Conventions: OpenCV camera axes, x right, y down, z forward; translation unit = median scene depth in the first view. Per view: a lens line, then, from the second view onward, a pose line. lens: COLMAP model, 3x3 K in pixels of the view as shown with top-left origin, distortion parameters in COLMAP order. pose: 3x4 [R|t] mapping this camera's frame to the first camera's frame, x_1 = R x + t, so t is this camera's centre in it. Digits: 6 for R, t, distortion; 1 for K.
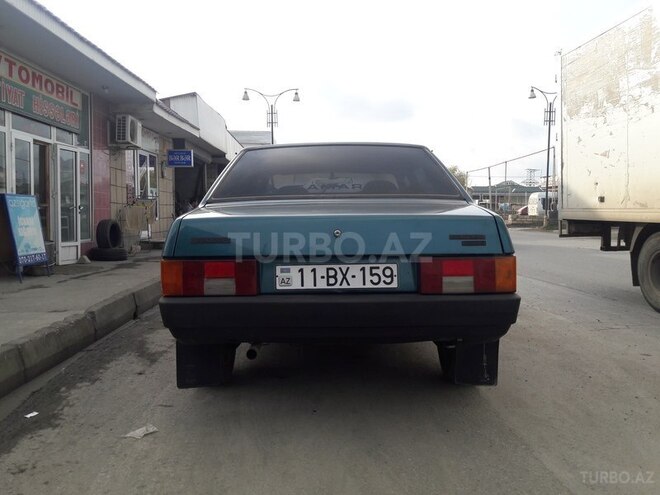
lens RADIAL K [[534.3, 0, 329.1], [0, 534.3, 230.9], [0, 0, 1]] dist [0.058413, -0.105945]
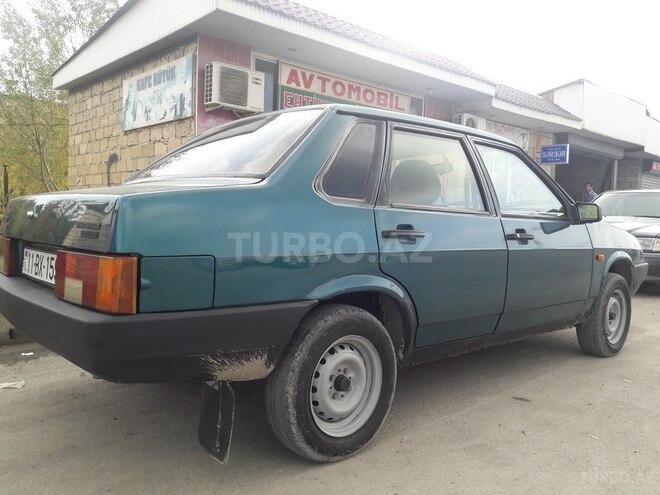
lens RADIAL K [[534.3, 0, 329.1], [0, 534.3, 230.9], [0, 0, 1]] dist [0.058413, -0.105945]
pose [[0.668356, 0.042154, -0.742647, 0.239856], [-0.049421, 0.998703, 0.012211, 0.001080], [0.742198, 0.028542, 0.669572, 0.190625]]
